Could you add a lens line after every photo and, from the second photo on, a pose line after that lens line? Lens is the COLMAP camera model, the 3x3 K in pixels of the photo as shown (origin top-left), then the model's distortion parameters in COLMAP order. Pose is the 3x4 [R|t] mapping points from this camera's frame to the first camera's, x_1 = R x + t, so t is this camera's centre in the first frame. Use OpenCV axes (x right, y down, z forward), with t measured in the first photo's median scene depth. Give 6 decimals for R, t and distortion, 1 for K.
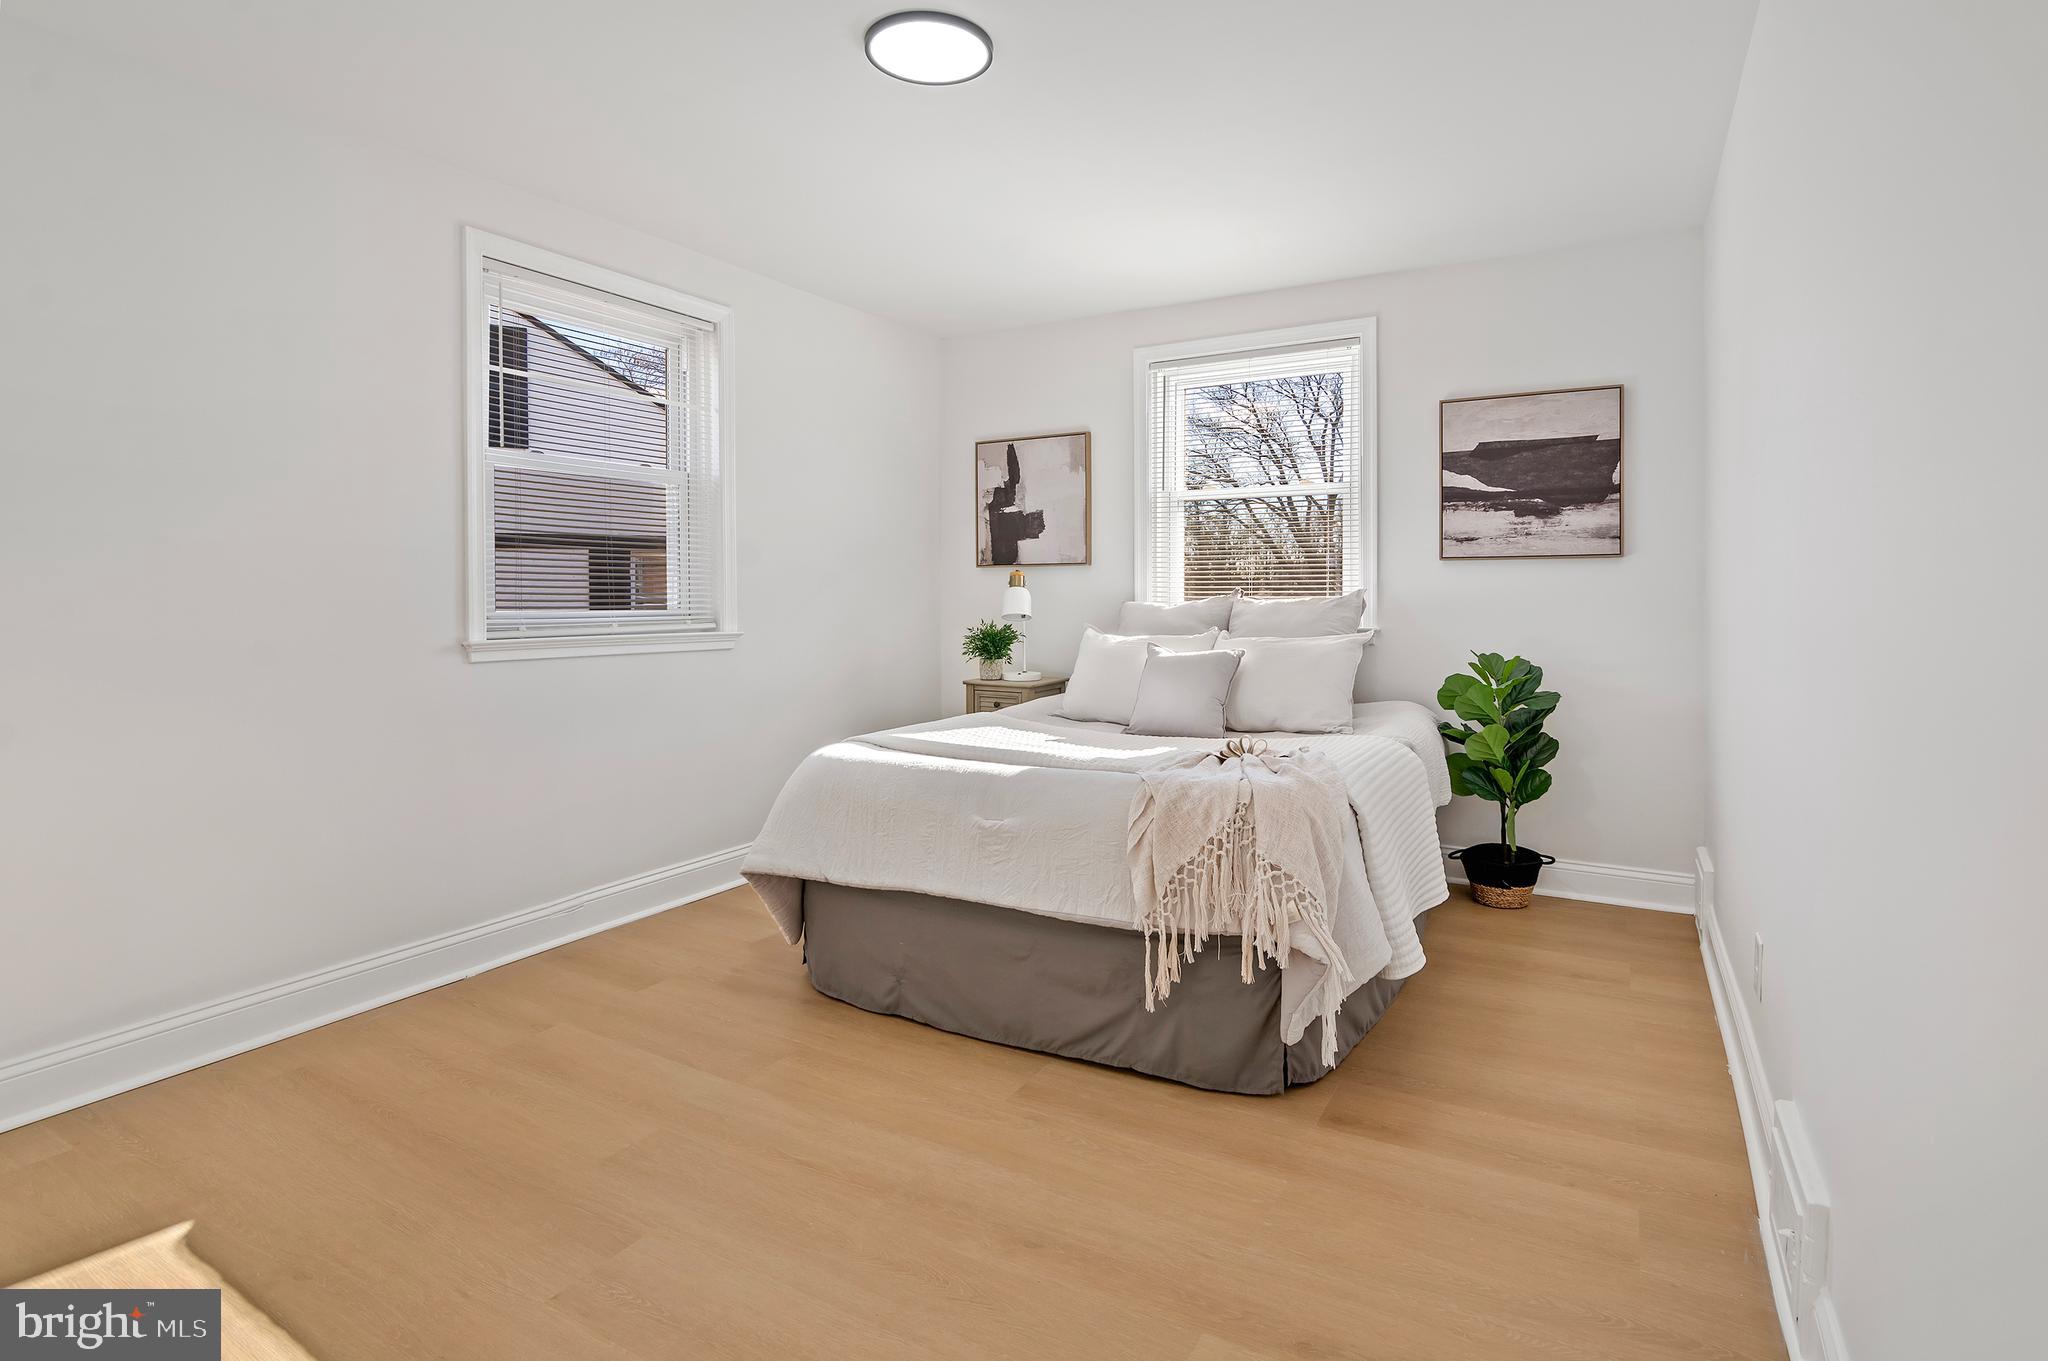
lens RADIAL K [[1030.9, 0, 1019.0], [0, 1030.9, 607.7], [0, 0, 1]] dist [-0.005916, -0.001027]
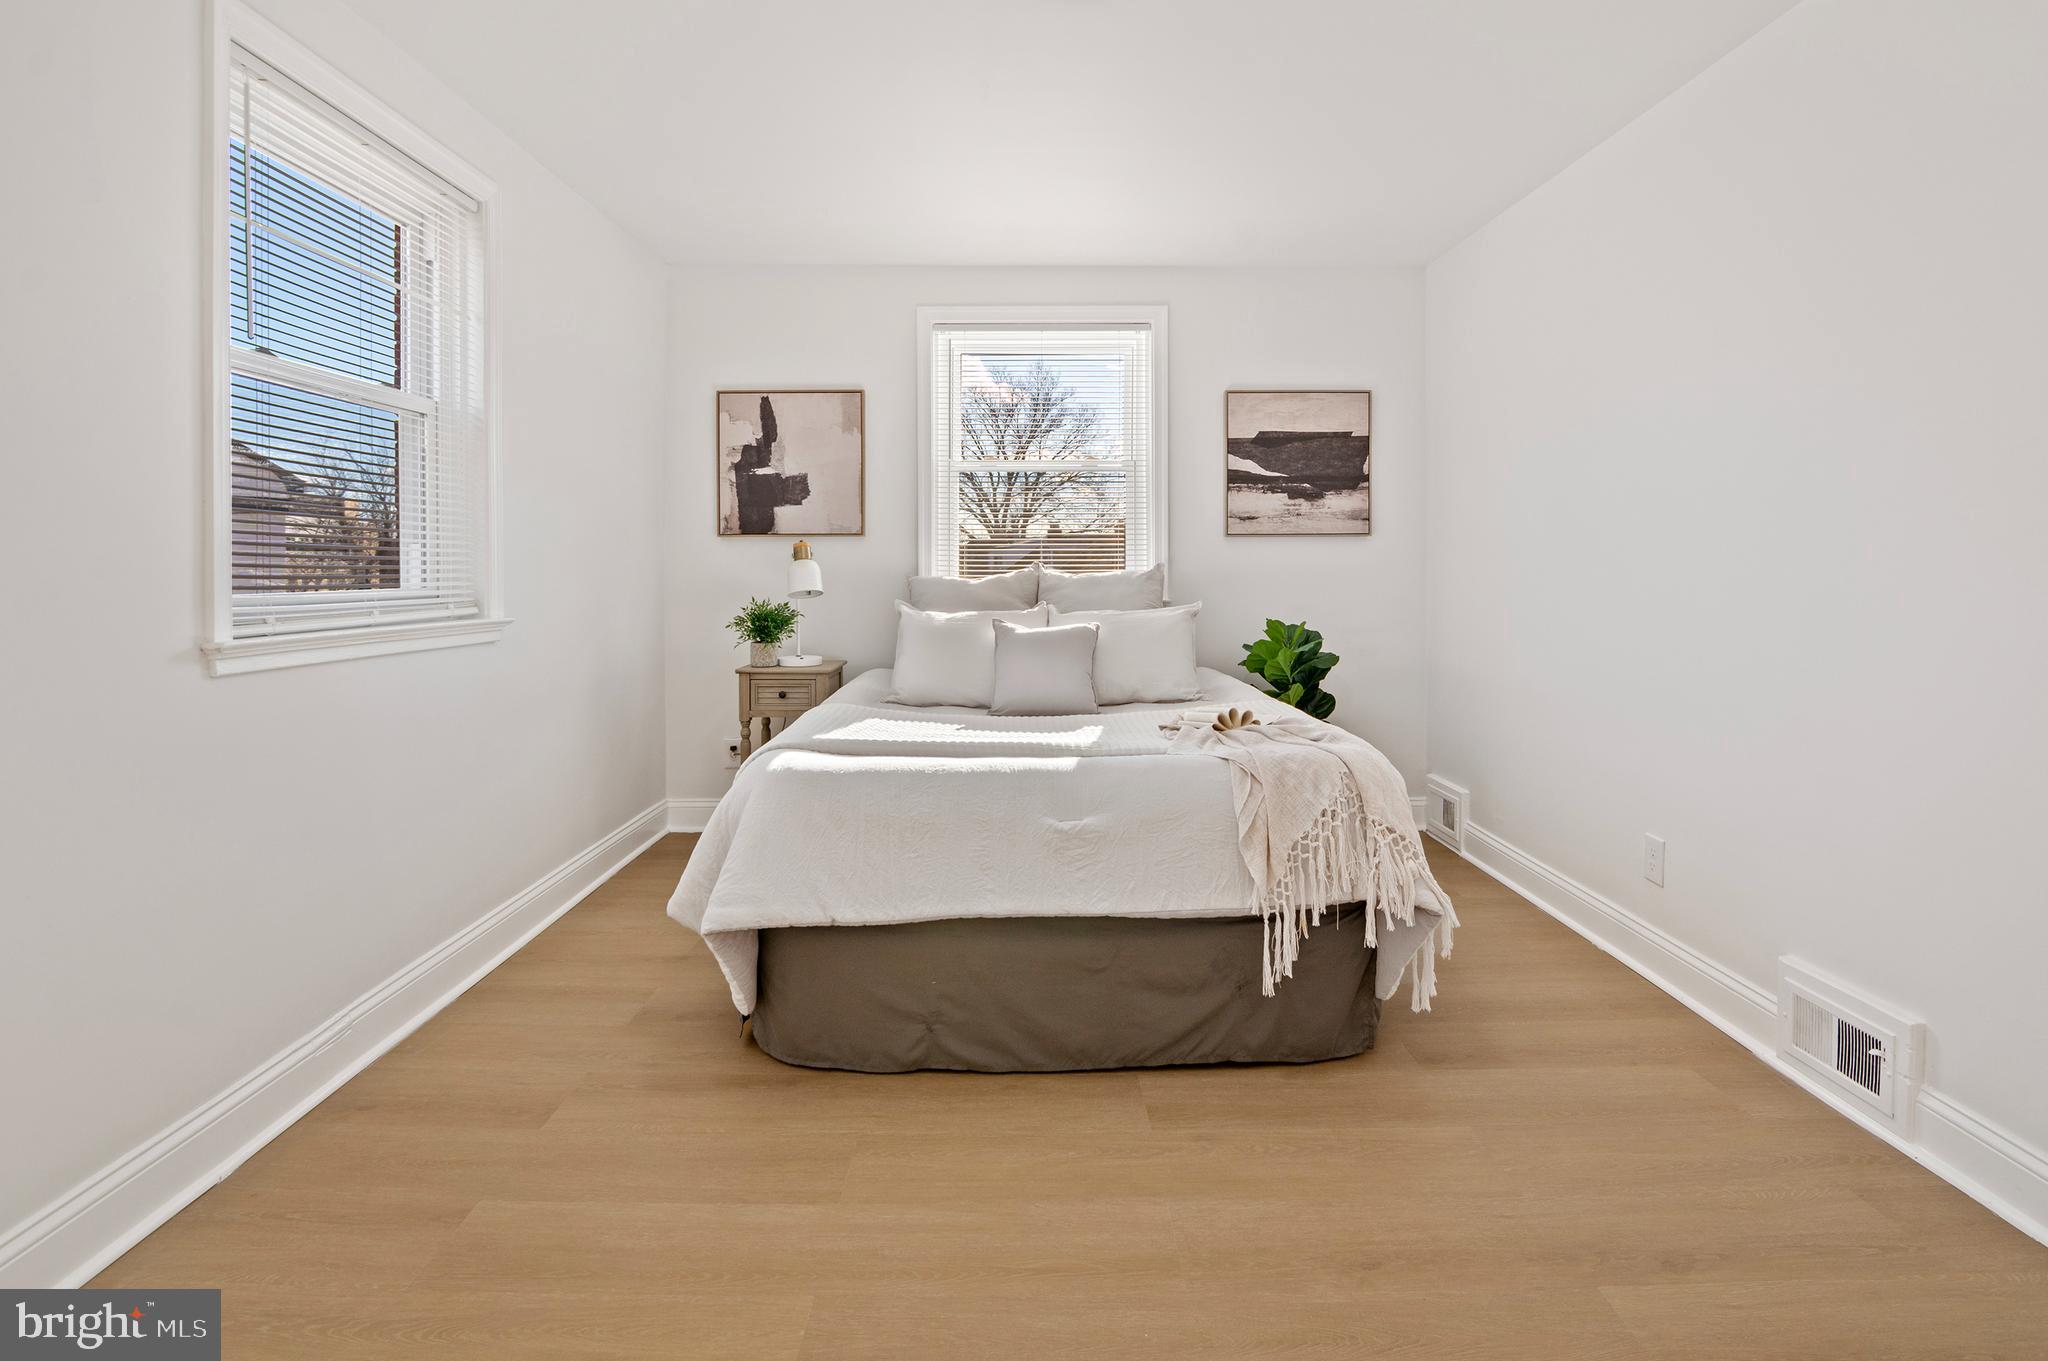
lens RADIAL K [[1042.0, 0, 1028.8], [0, 1042.0, 573.0], [0, 0, 1]] dist [-0.005823, -0.001754]
pose [[0.860182, -0.002940, 0.509978, -0.350050], [0.007339, 0.999951, -0.006614, -0.001641], [-0.509934, 0.009432, 0.860162, 0.164725]]
